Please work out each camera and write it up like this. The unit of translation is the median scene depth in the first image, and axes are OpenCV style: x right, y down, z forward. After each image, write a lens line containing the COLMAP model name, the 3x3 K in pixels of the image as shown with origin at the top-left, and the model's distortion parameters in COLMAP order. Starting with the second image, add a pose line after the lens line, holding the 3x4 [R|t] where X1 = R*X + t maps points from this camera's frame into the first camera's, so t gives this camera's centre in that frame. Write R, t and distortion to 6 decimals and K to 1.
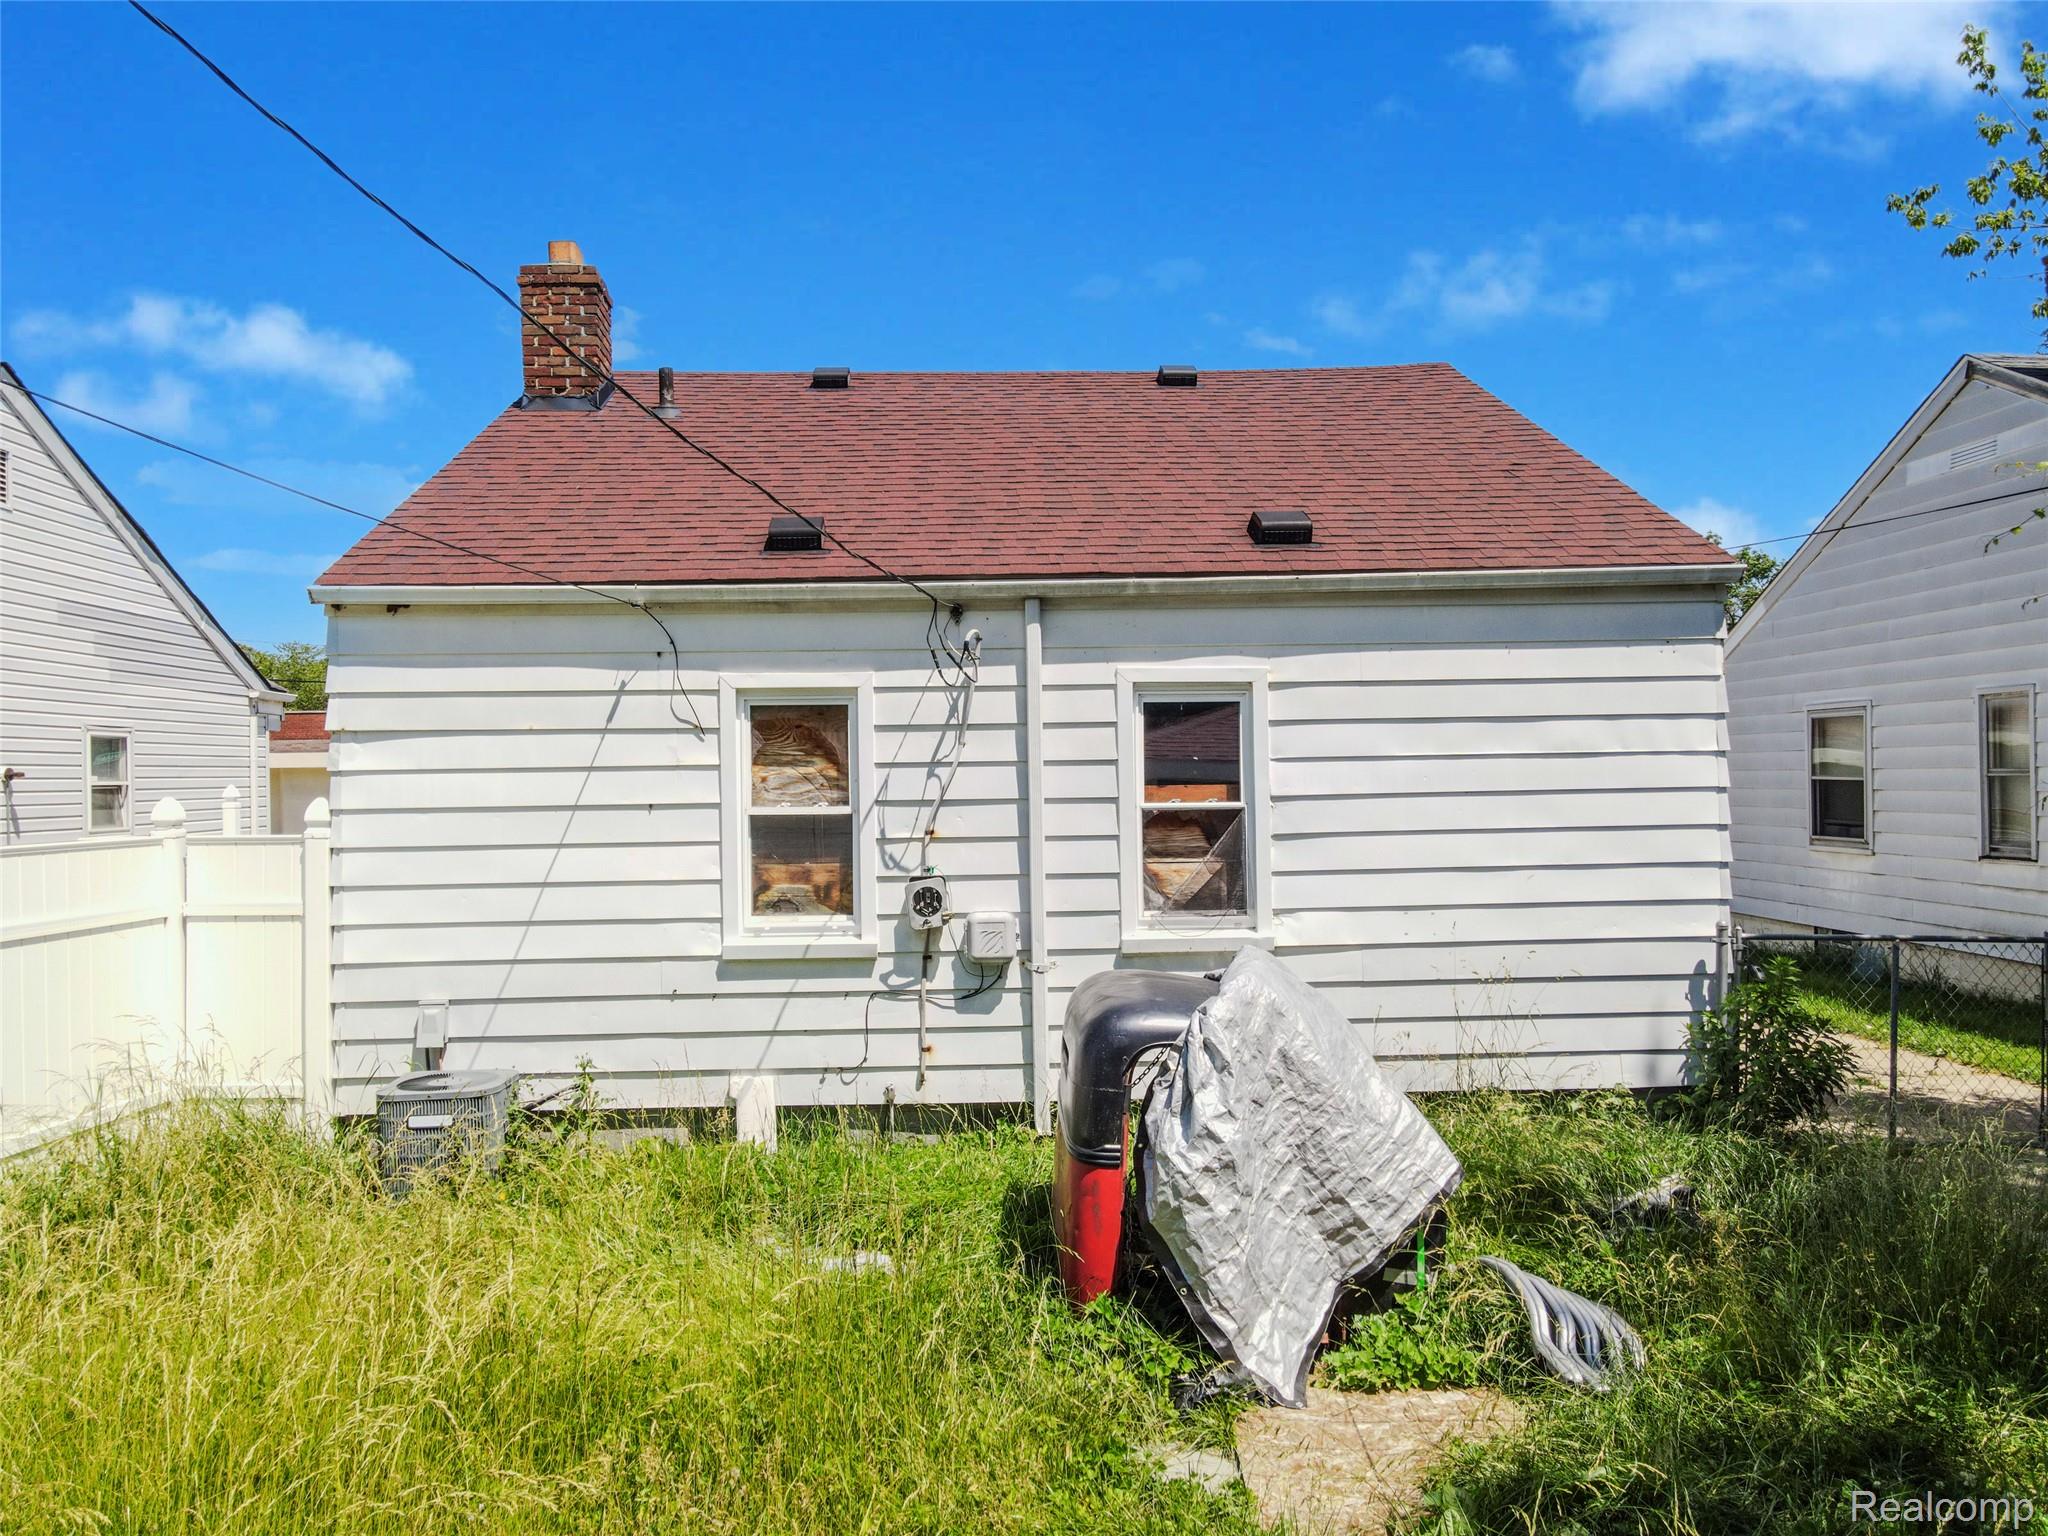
lens RADIAL K [[1497.9, 0, 1024.0], [0, 1497.9, 768.0], [0, 0, 1]] dist [-0.003805, 0.027098]
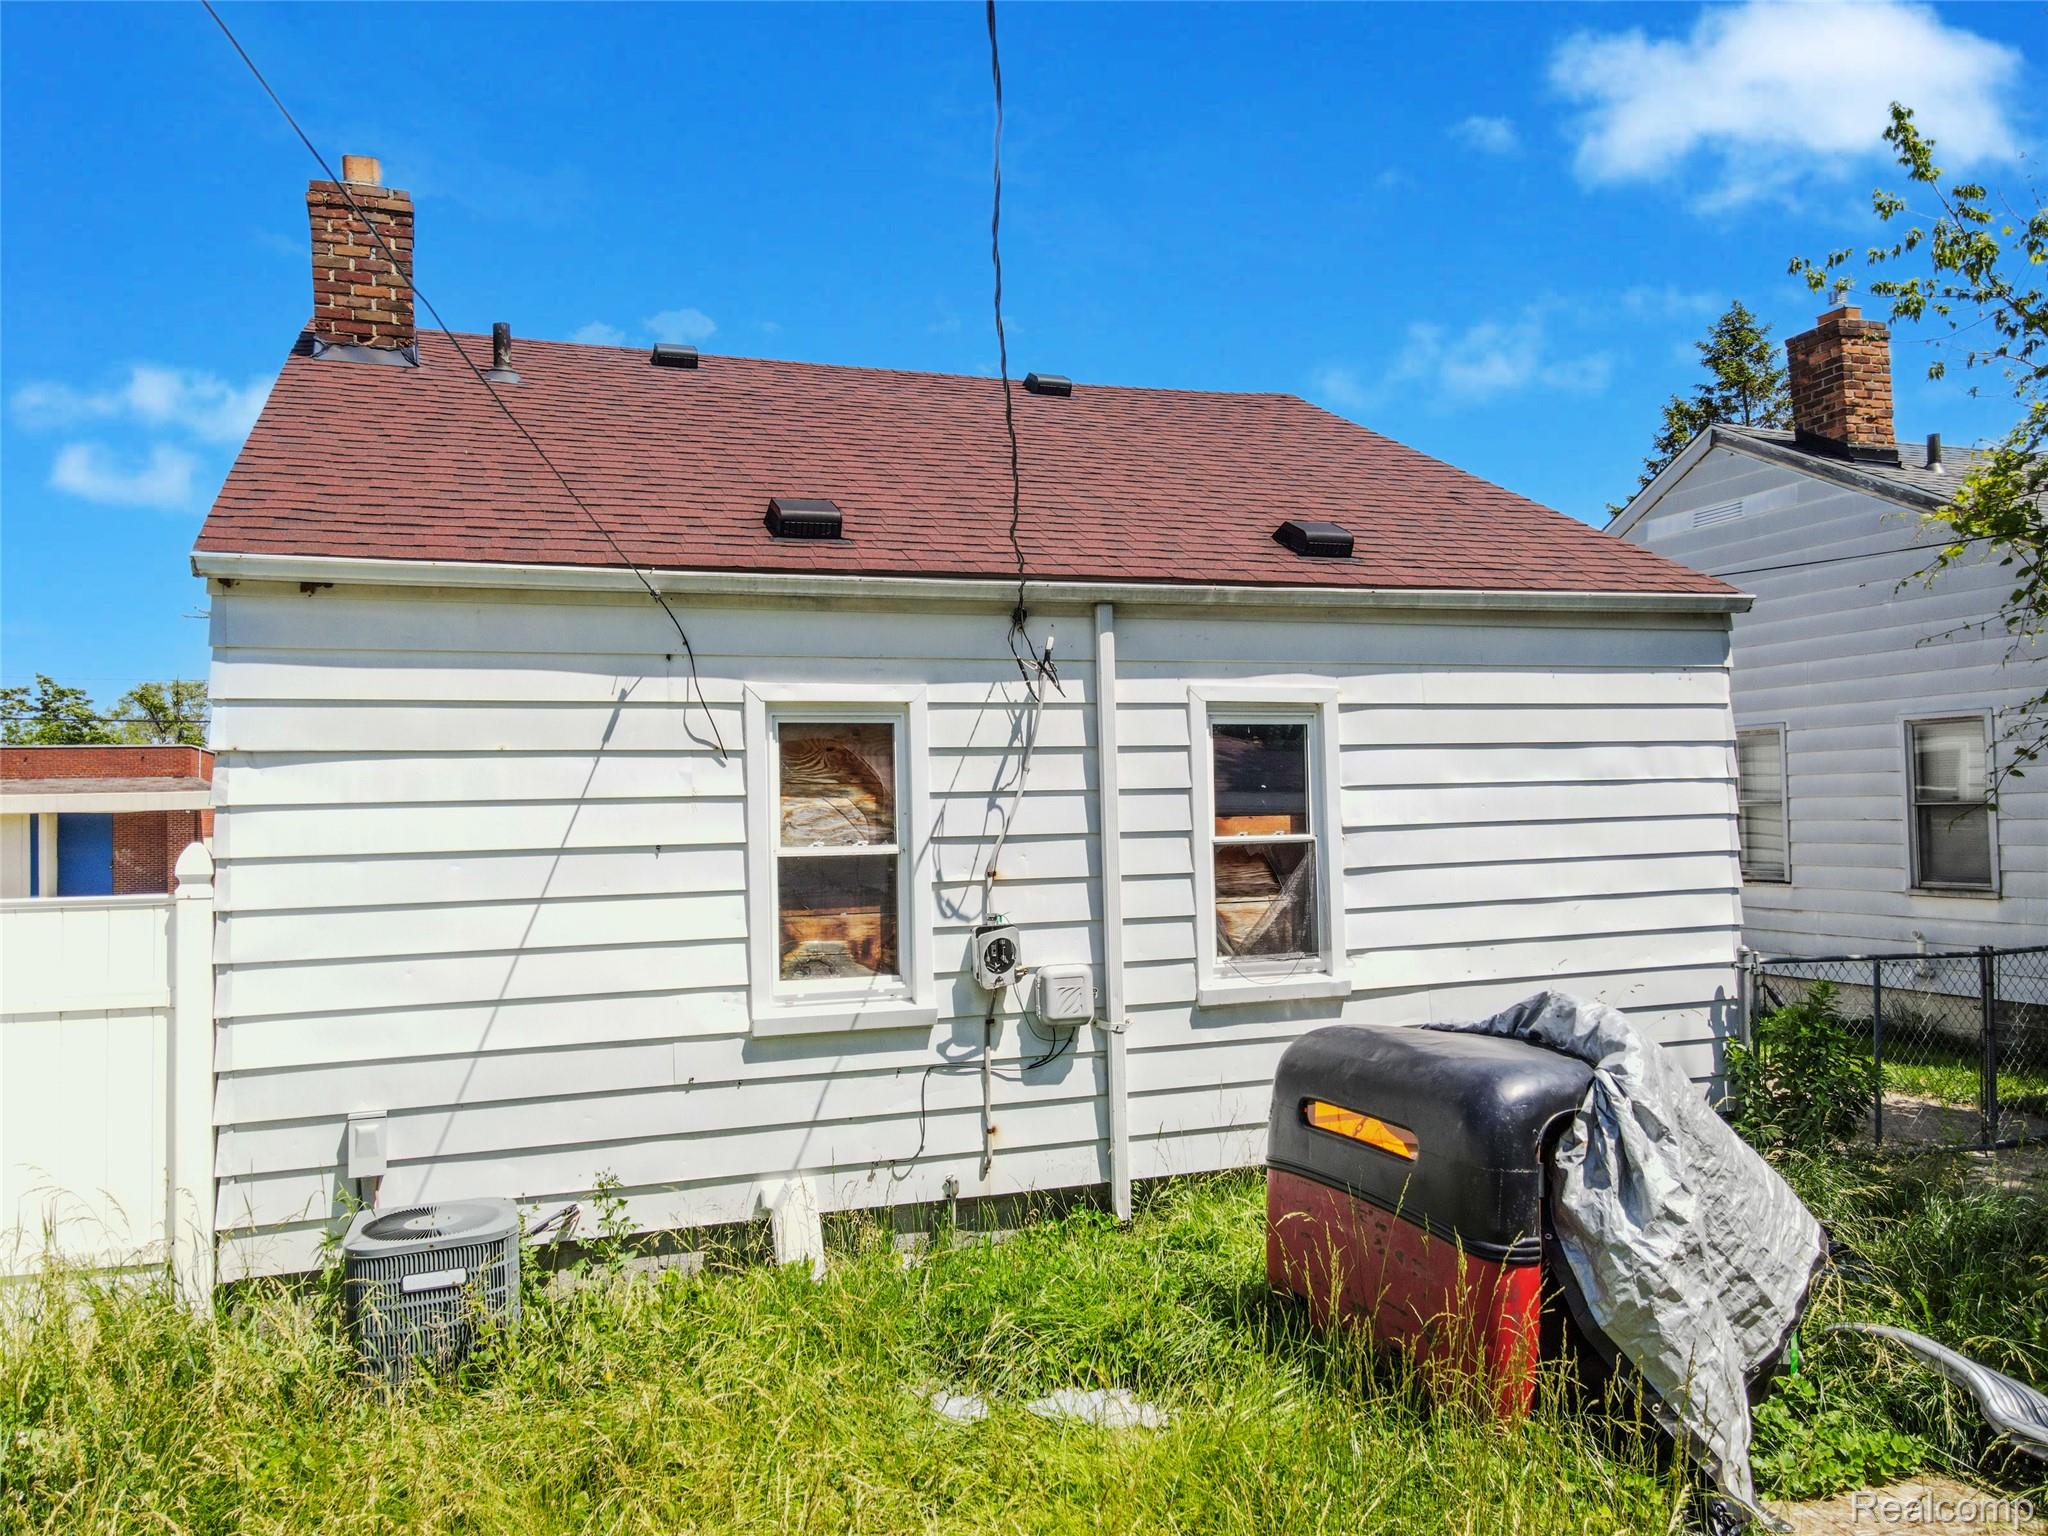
lens RADIAL K [[1497.9, 0, 1024.0], [0, 1497.9, 768.0], [0, 0, 1]] dist [-0.003805, 0.027098]
pose [[0.953439, 0.001455, 0.301581, -0.302302], [0.007437, 0.999571, -0.028333, 0.007095], [-0.301493, 0.029257, 0.953020, 0.181658]]
